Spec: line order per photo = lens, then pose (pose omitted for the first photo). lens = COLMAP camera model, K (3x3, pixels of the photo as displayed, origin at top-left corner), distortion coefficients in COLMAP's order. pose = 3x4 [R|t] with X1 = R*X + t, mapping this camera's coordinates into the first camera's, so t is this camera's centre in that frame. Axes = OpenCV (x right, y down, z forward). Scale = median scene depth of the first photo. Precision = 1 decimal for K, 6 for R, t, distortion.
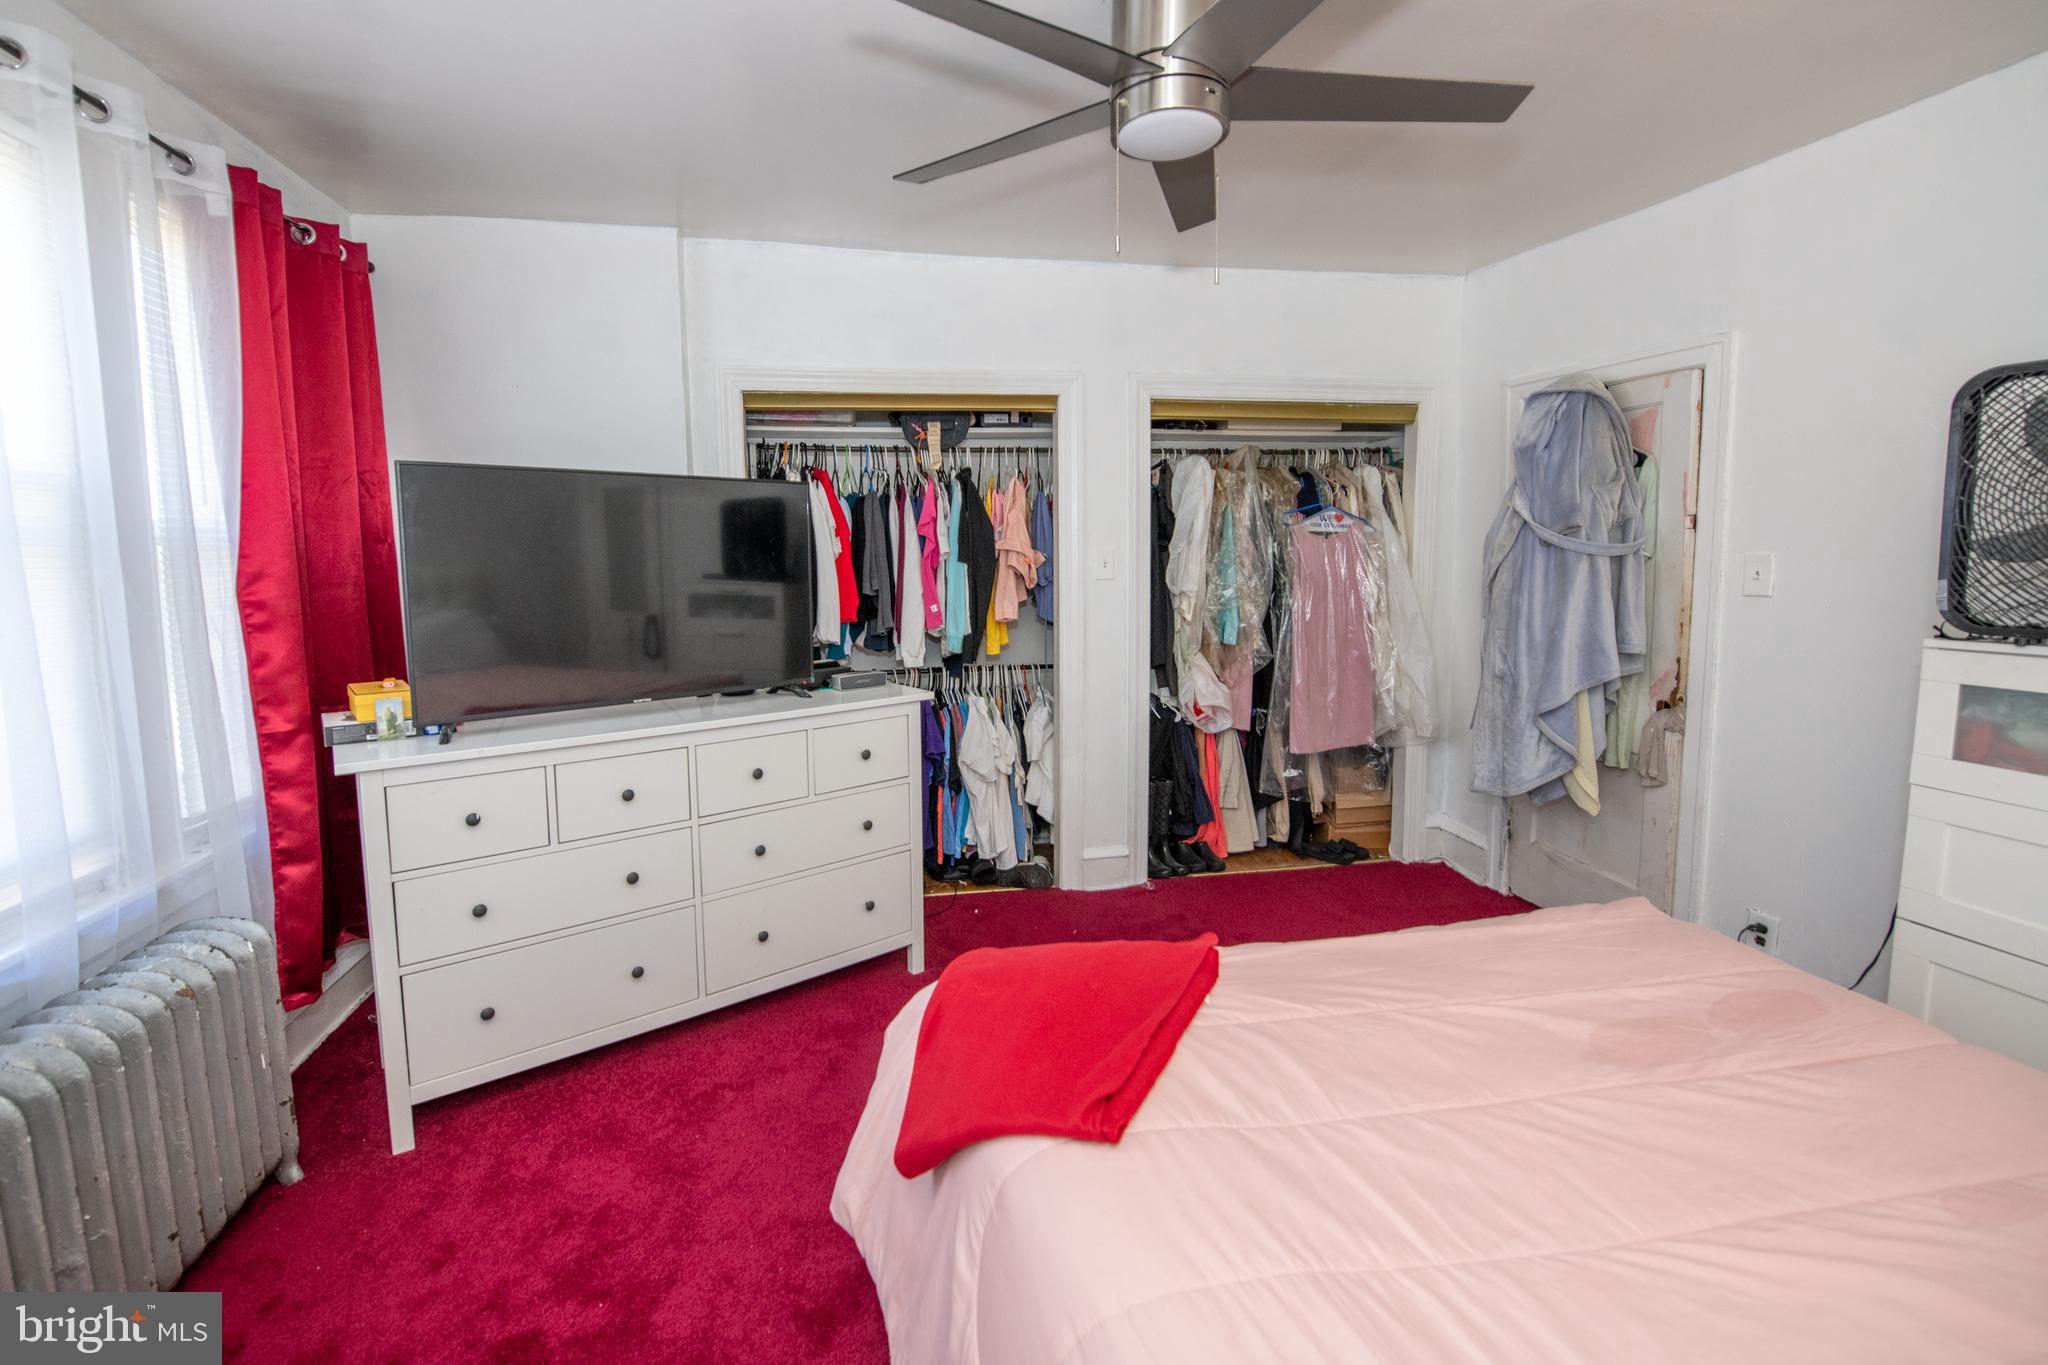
lens RADIAL K [[854.0, 0, 939.8], [0, 854.0, 639.4], [0, 0, 1]] dist [-0.018106, -0.000217]
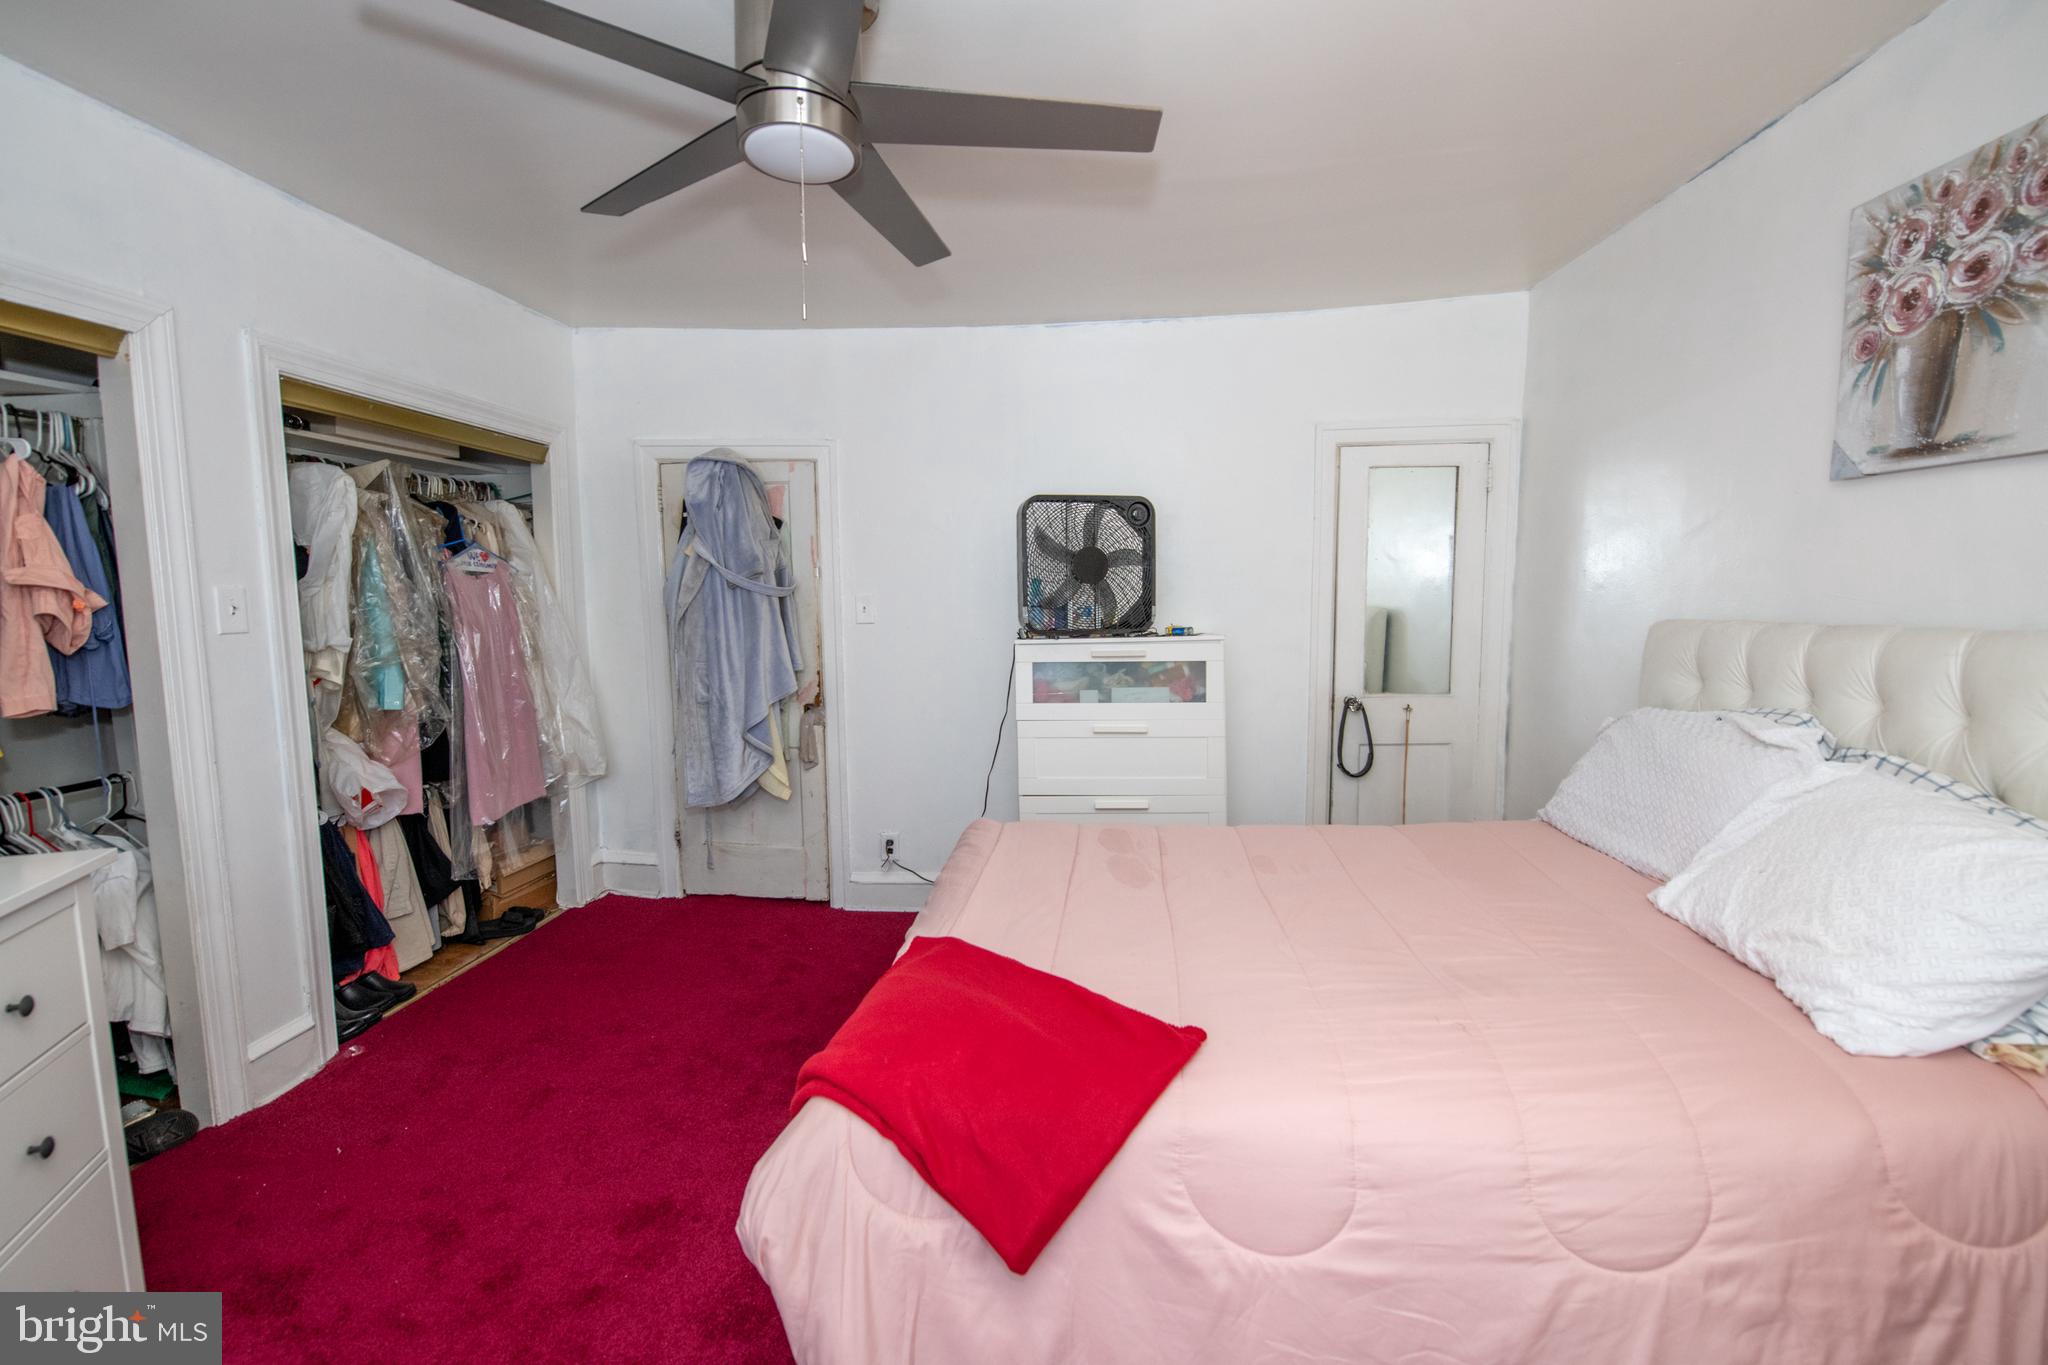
lens RADIAL K [[859.4, 0, 1019.5], [0, 859.4, 679.6], [0, 0, 1]] dist [-0.020140, -0.000400]
pose [[0.229417, -0.086639, 0.969465, -0.292176], [0.099110, 0.992933, 0.065283, -0.016353], [-0.968269, 0.081107, 0.236382, 0.252047]]
